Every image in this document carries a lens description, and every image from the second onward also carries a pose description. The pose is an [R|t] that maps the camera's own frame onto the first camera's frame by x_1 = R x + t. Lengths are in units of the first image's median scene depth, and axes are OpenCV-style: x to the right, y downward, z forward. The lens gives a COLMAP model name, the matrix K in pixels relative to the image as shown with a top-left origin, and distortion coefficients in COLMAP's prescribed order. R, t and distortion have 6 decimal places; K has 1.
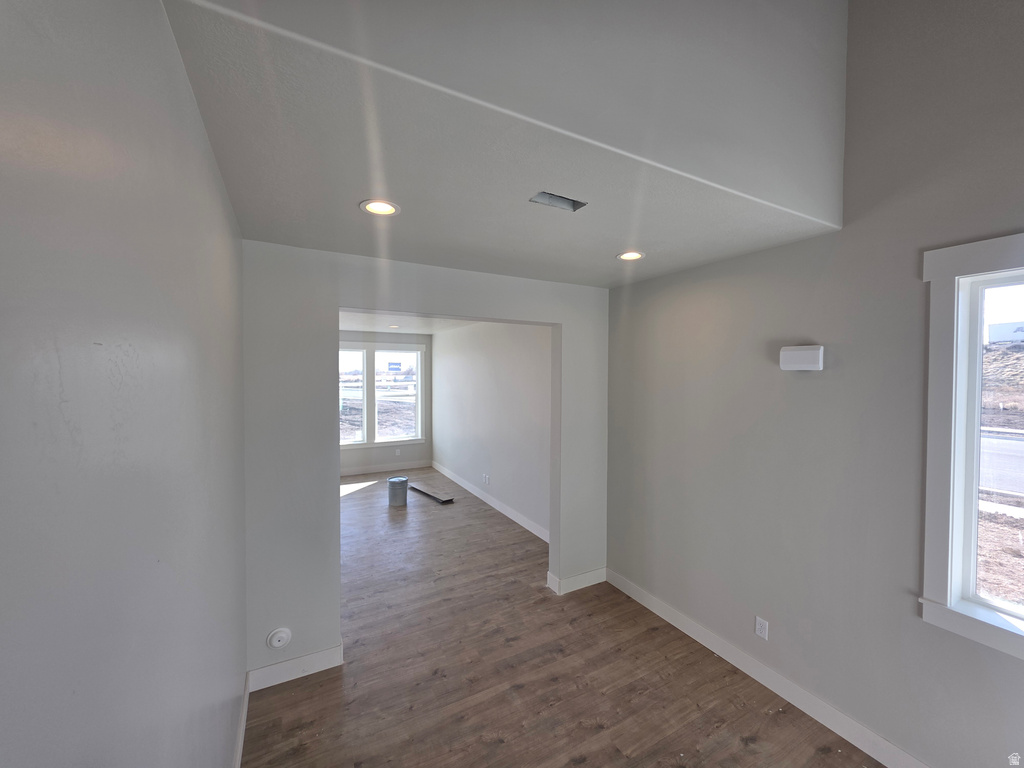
lens RADIAL K [[406.4, 0, 512.0], [0, 406.4, 384.0], [0, 0, 1]] dist [0.001187, 0.000457]
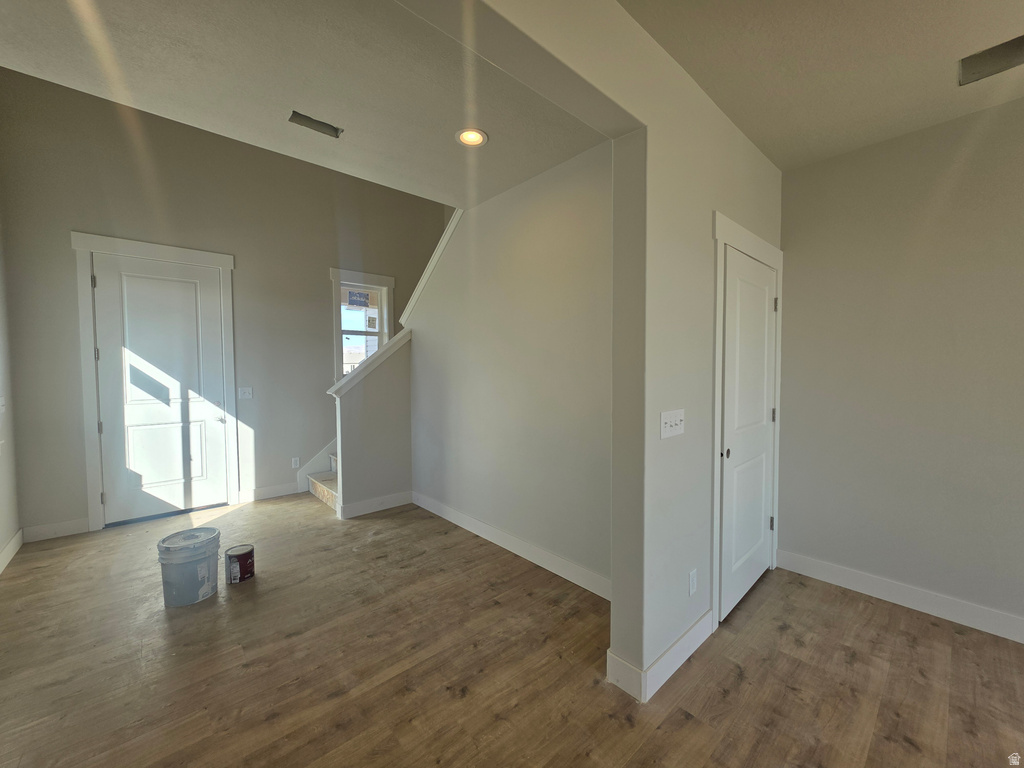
lens RADIAL K [[406.4, 0, 512.0], [0, 406.4, 384.0], [0, 0, 1]] dist [0.001187, 0.000457]
pose [[-0.974445, 0.006822, -0.224522, -0.125810], [-0.006382, 0.998294, 0.058035, 0.176960], [0.224535, 0.057985, -0.972739, 1.740546]]
